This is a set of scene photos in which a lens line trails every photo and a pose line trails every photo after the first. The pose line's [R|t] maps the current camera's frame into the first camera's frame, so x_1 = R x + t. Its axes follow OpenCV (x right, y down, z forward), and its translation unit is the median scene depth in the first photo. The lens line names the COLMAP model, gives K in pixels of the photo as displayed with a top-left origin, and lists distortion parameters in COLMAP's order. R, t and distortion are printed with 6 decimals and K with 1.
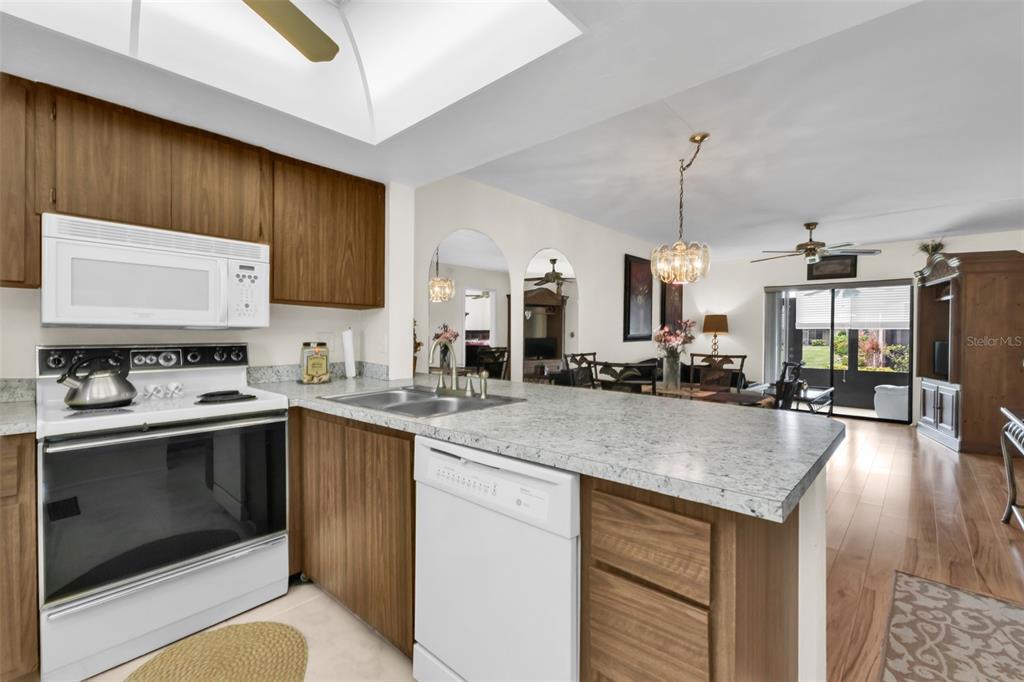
lens RADIAL K [[439.0, 0, 512.4], [0, 439.0, 338.4], [0, 0, 1]] dist [0.010785, -0.003148]
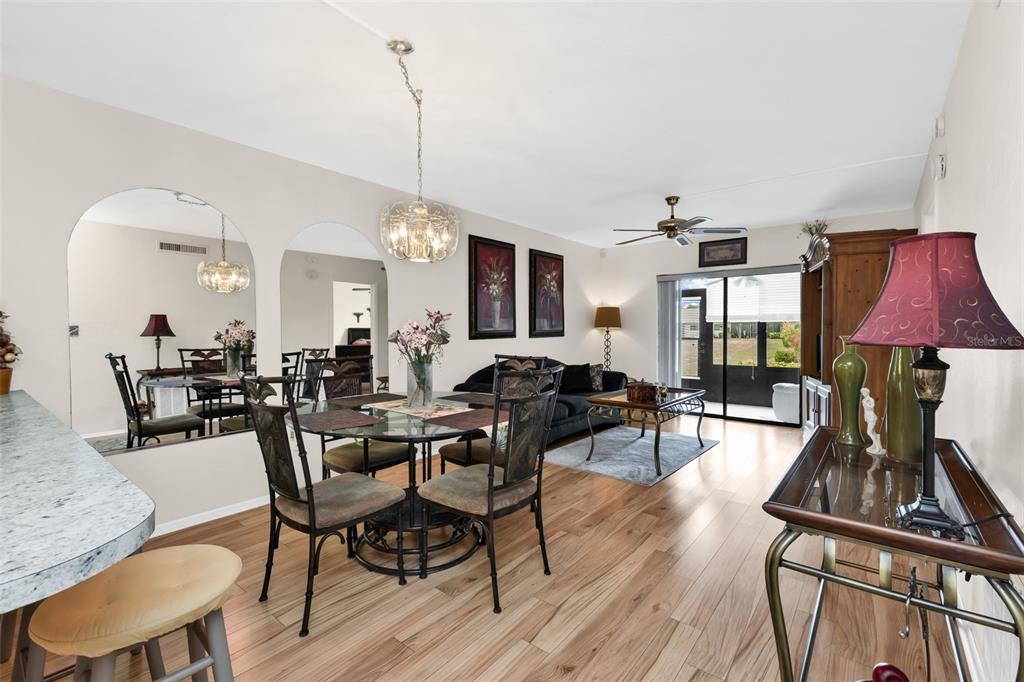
lens RADIAL K [[439.0, 0, 516.8], [0, 439.0, 332.8], [0, 0, 1]] dist [0.010785, -0.003148]
pose [[0.997282, -0.010590, 0.072915, 0.700235], [0.010730, 0.999941, -0.001529, -0.005843], [-0.072895, 0.002307, 0.997337, 0.403330]]
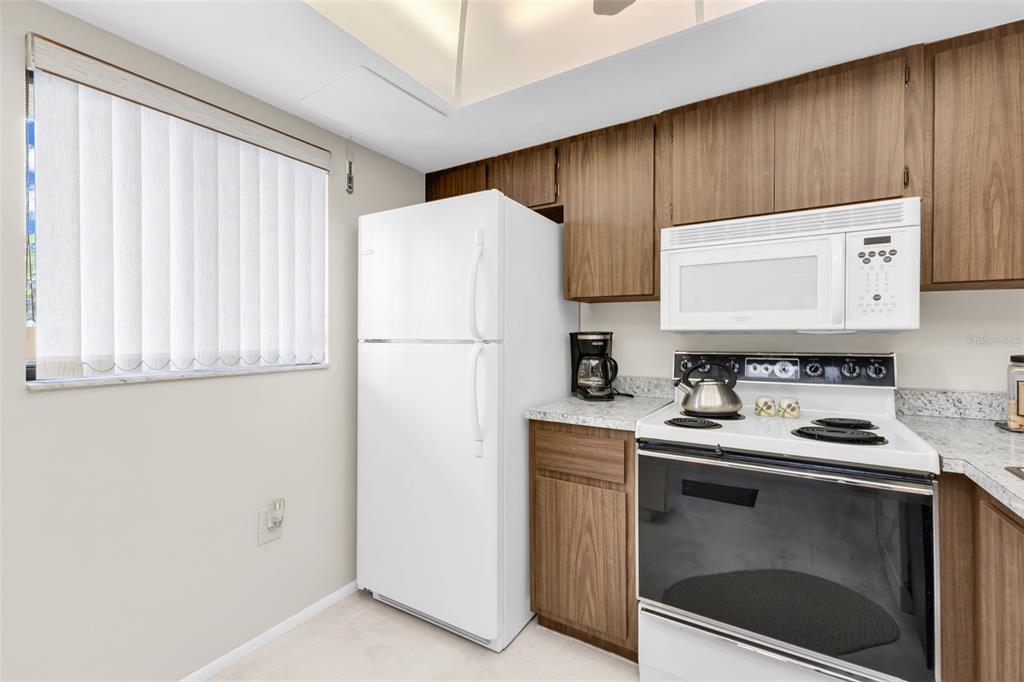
lens RADIAL K [[439.0, 0, 510.8], [0, 439.0, 336.9], [0, 0, 1]] dist [0.010785, -0.003148]
pose [[0.177879, -0.004439, -0.984042, -0.045847], [-0.006002, 0.999966, -0.005596, -0.008140], [0.984034, 0.006902, 0.177846, 0.327650]]
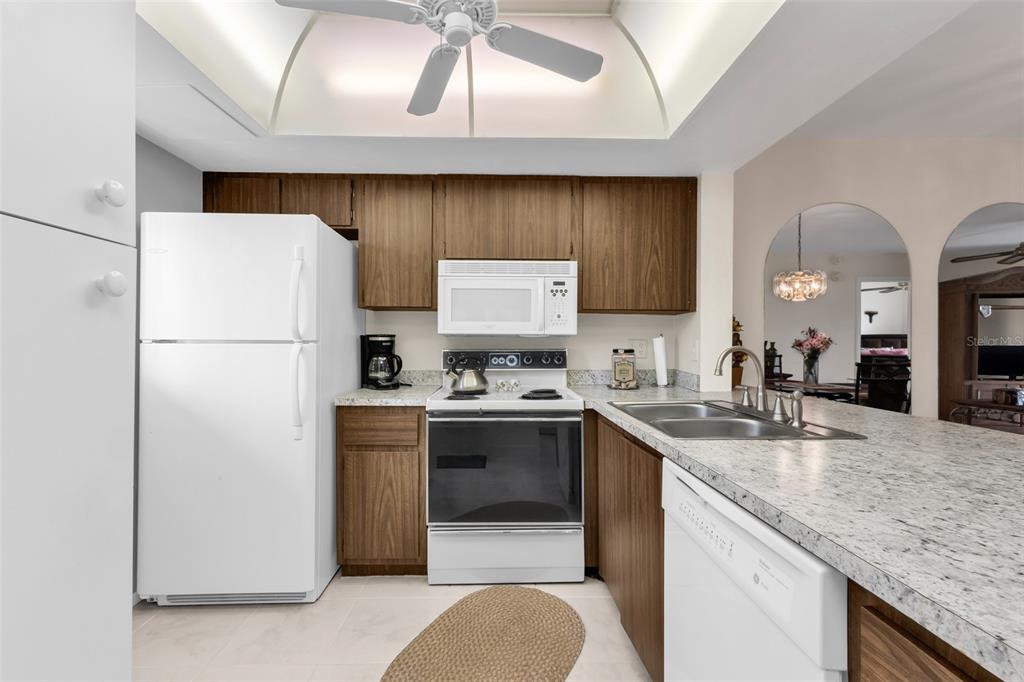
lens RADIAL K [[439.0, 0, 502.4], [0, 439.0, 340.6], [0, 0, 1]] dist [0.010785, -0.003148]
pose [[0.681299, -0.002365, -0.732001, 0.130287], [-0.004960, 0.999957, -0.007847, -0.001634], [0.731988, 0.008977, 0.681258, 0.107685]]
